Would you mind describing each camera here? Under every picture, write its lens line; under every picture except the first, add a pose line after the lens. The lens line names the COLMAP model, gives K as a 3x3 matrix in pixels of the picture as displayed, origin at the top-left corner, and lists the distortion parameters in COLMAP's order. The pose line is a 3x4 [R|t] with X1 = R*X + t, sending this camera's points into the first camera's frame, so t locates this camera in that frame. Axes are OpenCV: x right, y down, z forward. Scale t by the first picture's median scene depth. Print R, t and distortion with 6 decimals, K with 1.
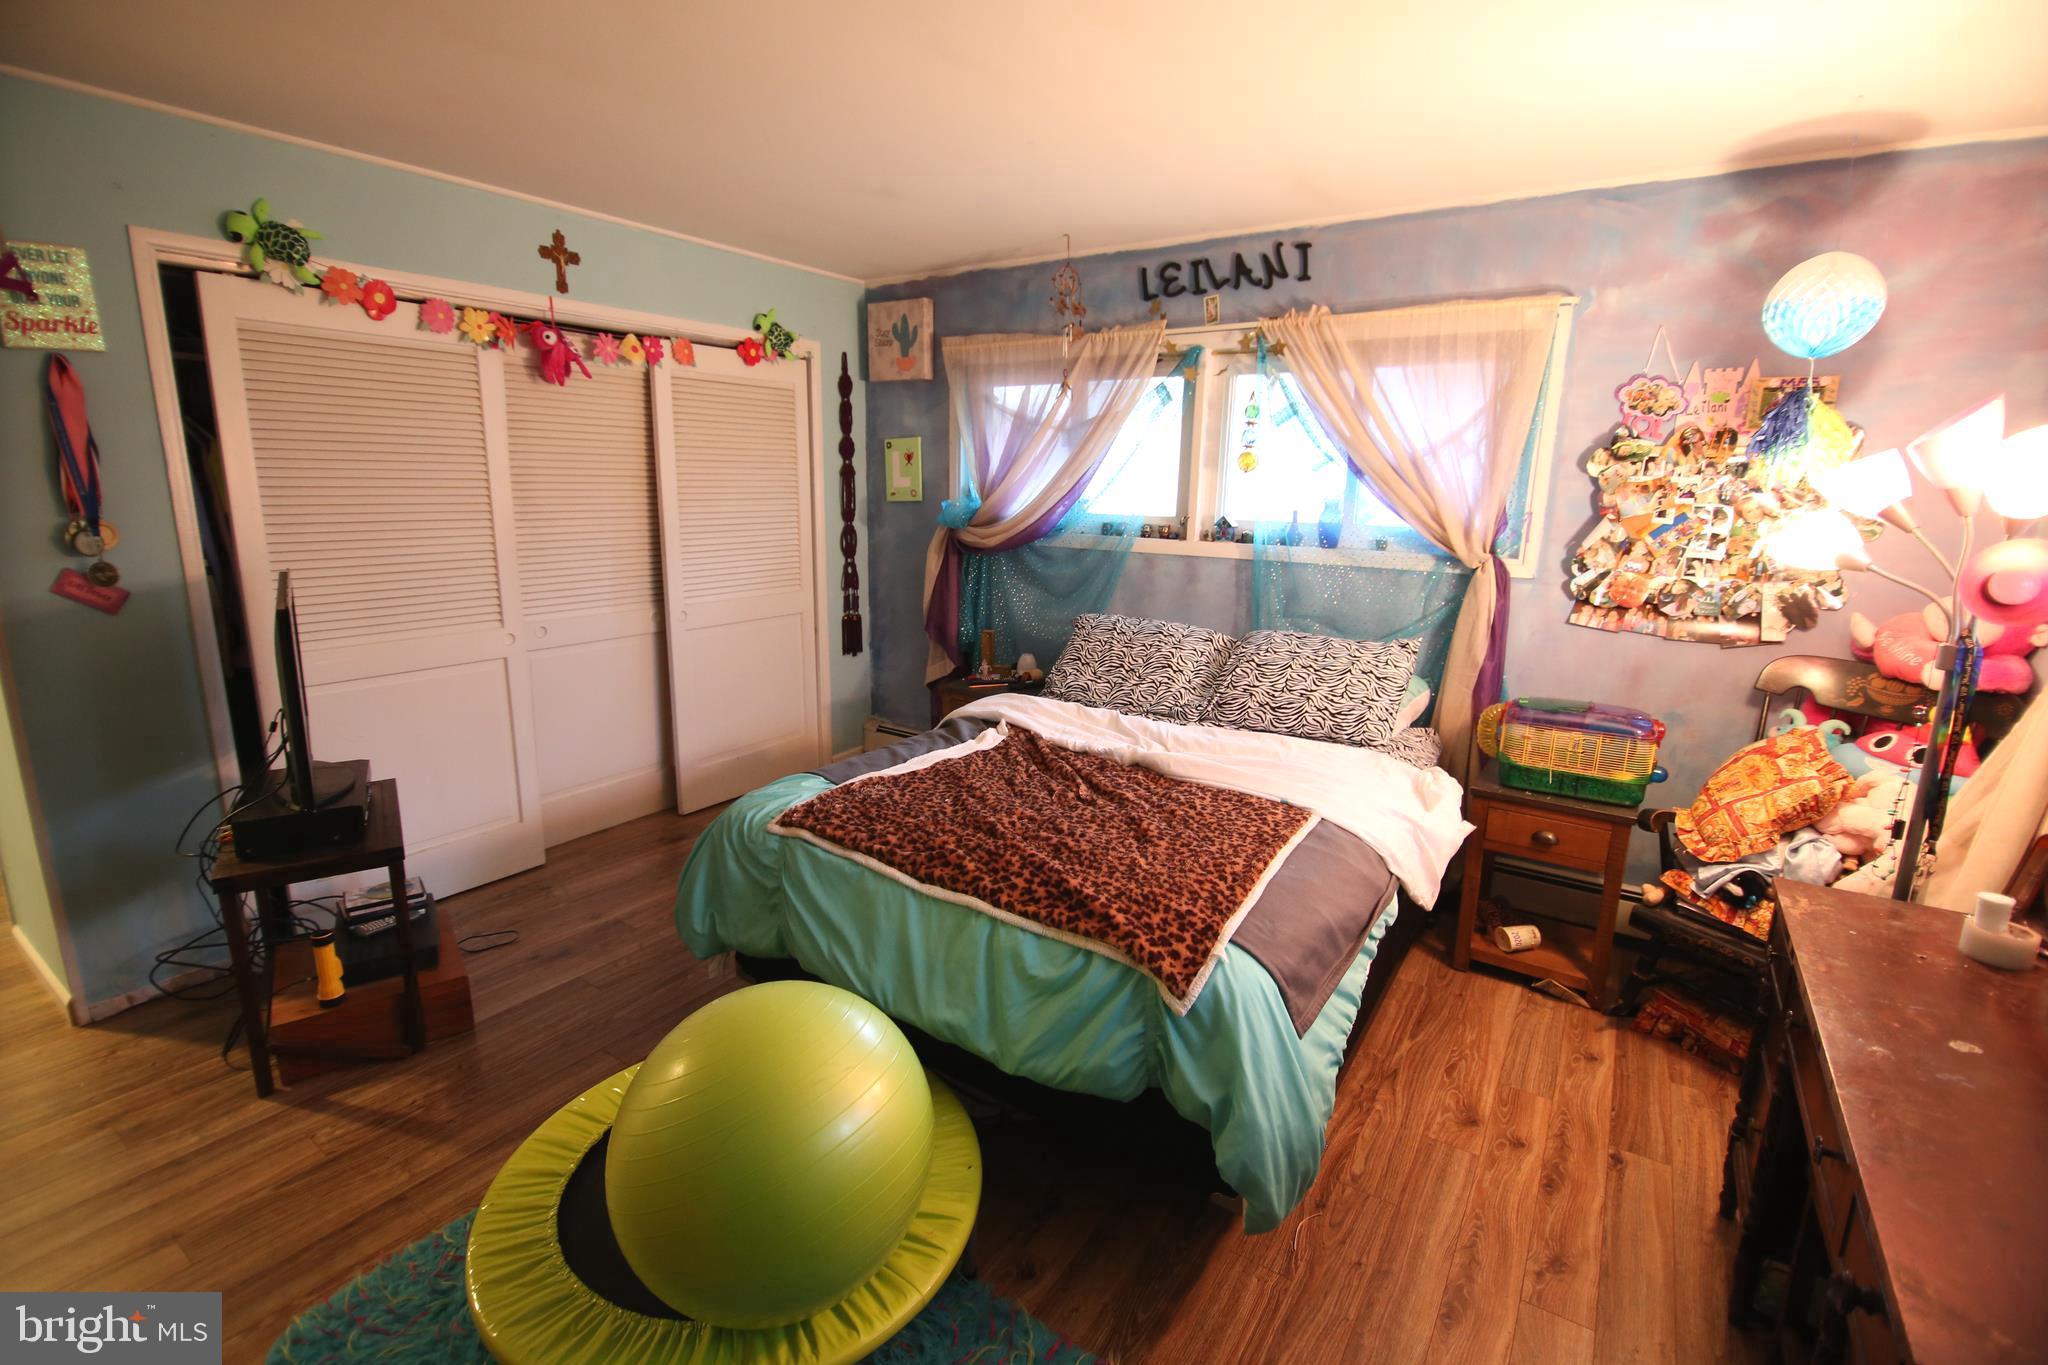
lens RADIAL K [[913.7, 0, 1023.6], [0, 913.7, 676.2], [0, 0, 1]] dist [-0.000139, -0.010989]
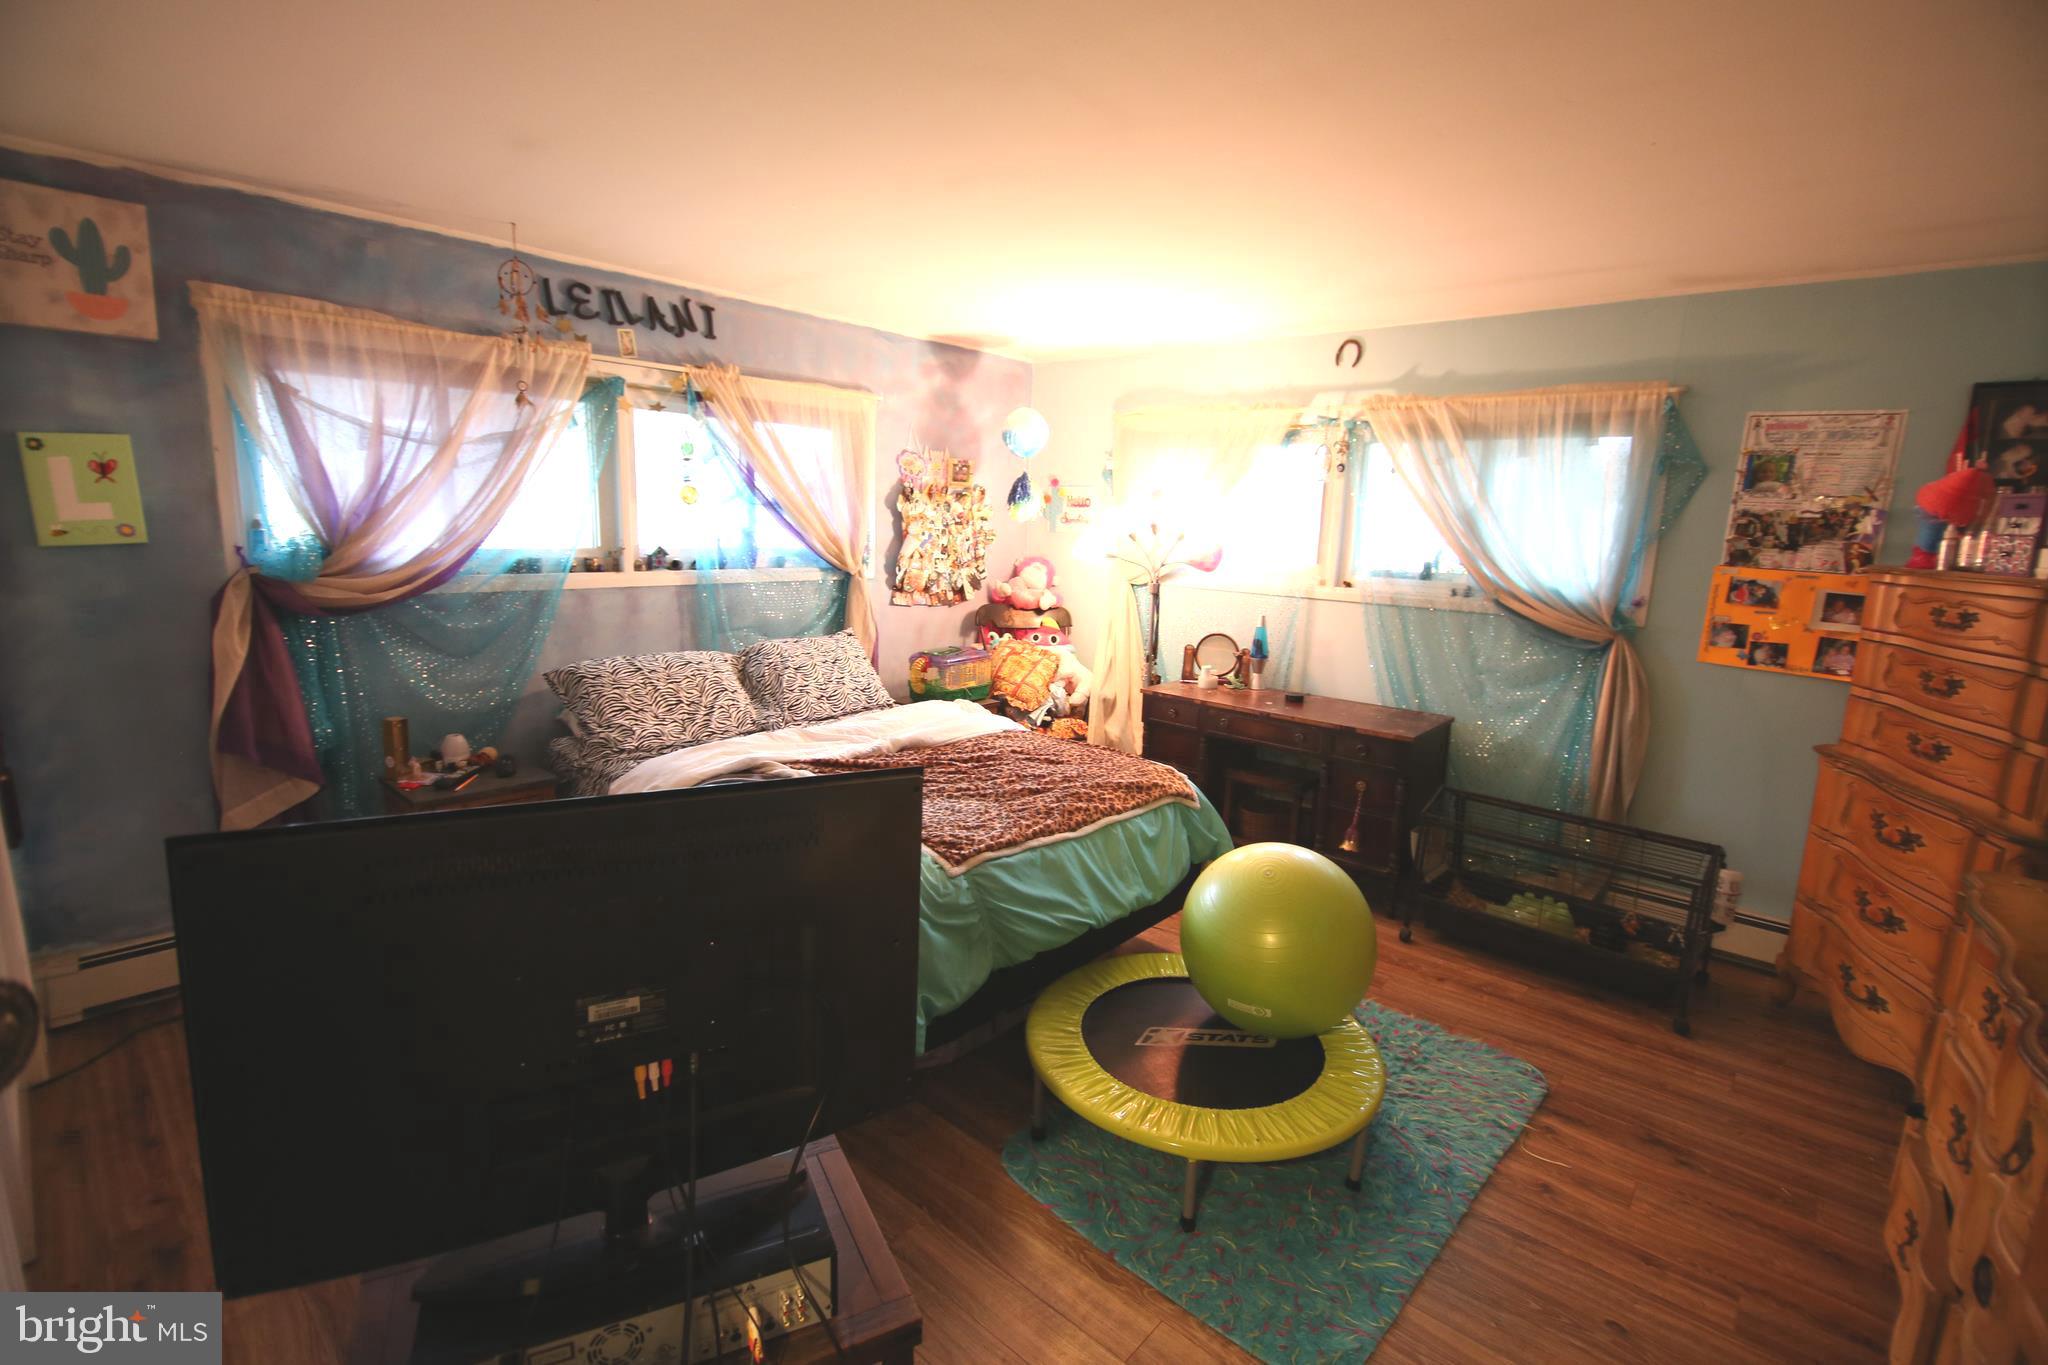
lens RADIAL K [[913.7, 0, 1023.6], [0, 913.7, 676.2], [0, 0, 1]] dist [-0.000139, -0.010989]
pose [[0.133485, -0.183640, 0.973888, -0.785569], [0.182223, 0.970476, 0.158020, -0.124138], [-0.974154, 0.156371, 0.163007, 0.467845]]
